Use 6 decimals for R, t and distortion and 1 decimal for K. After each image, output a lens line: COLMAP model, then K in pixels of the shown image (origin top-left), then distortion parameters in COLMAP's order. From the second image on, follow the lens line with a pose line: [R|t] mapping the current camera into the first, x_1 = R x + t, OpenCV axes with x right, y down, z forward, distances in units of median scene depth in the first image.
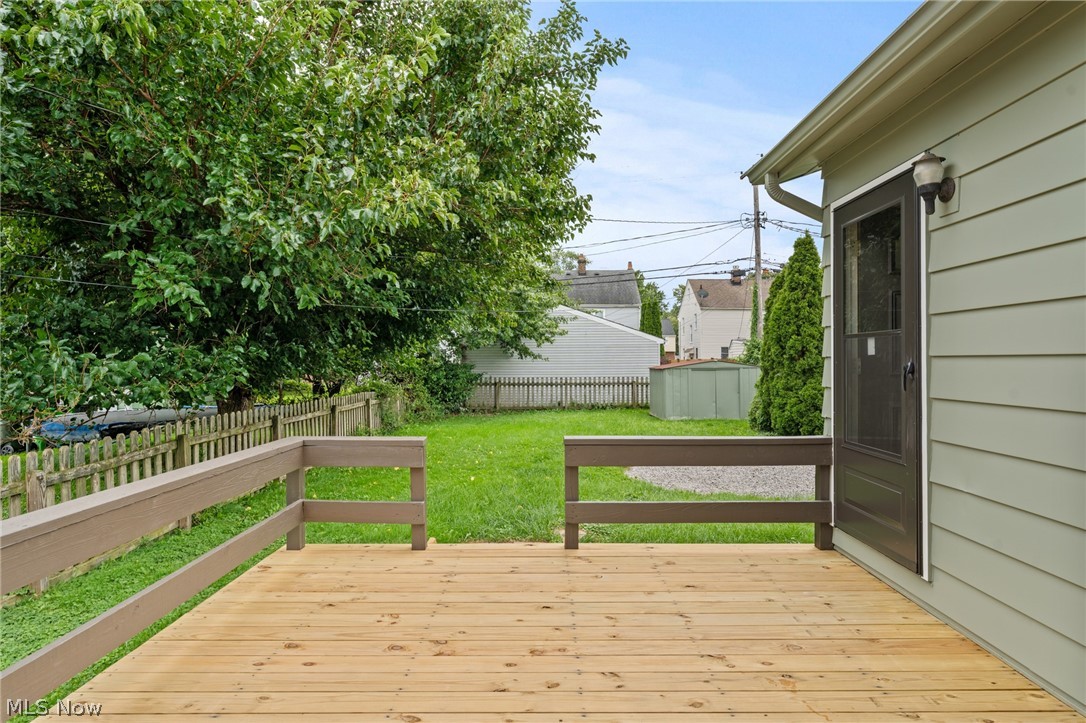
lens RADIAL K [[623.7, 0, 541.5], [0, 623.7, 352.9], [0, 0, 1]] dist [0.001124, 0.000776]
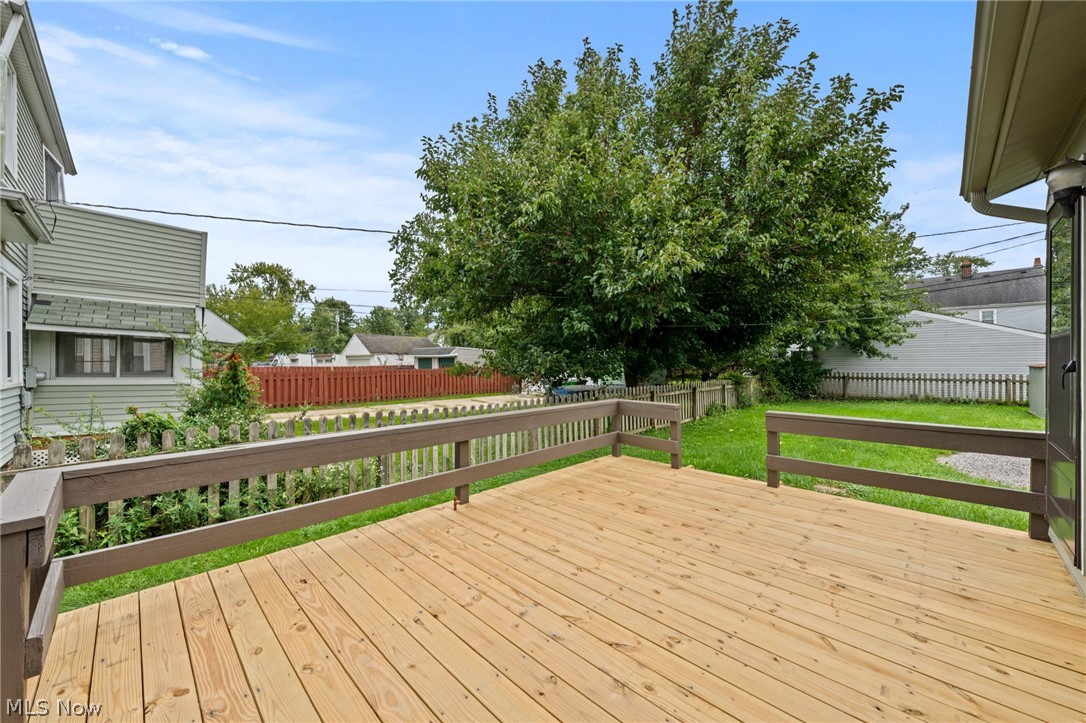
lens RADIAL K [[408.9, 0, 544.0], [0, 408.9, 371.7], [0, 0, 1]] dist [-0.001863, -0.000021]
pose [[0.715342, 0.019501, -0.698503, 0.259713], [0.010593, 0.999193, 0.038745, -0.001357], [0.698694, -0.035115, 0.714558, -0.046235]]
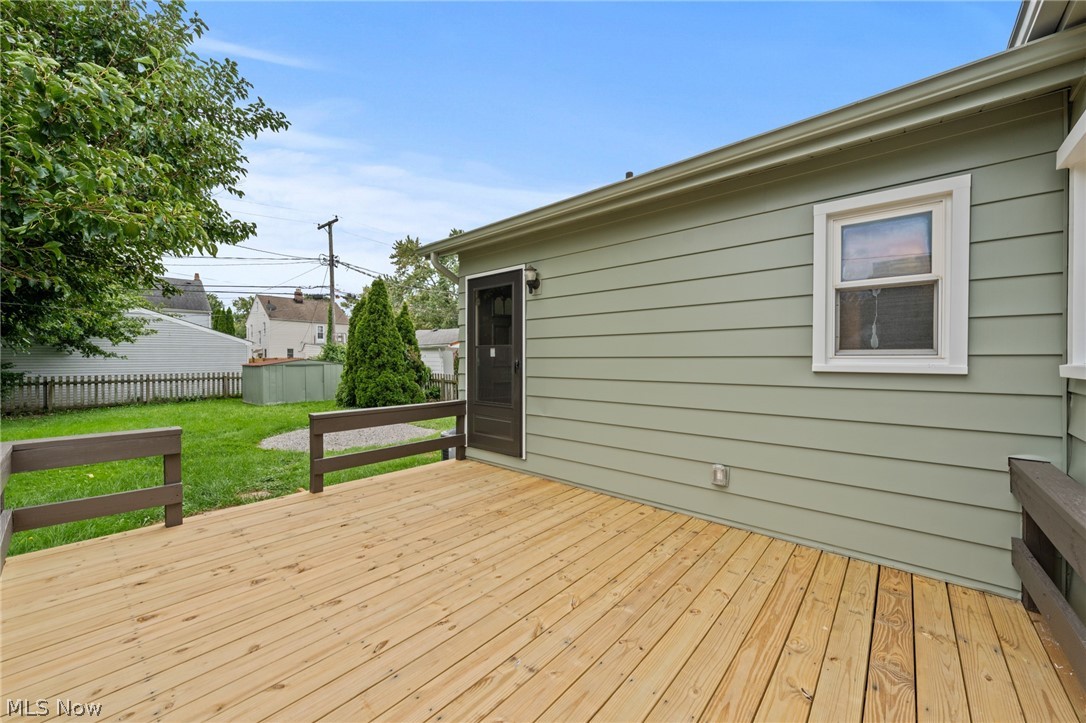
lens RADIAL K [[419.4, 0, 549.4], [0, 419.4, 362.1], [0, 0, 1]] dist [0.000040, -0.000179]
pose [[0.641205, -0.004184, 0.767358, -0.268732], [-0.010709, 0.999839, 0.014400, -0.000446], [-0.767295, -0.017451, 0.641057, -0.006190]]
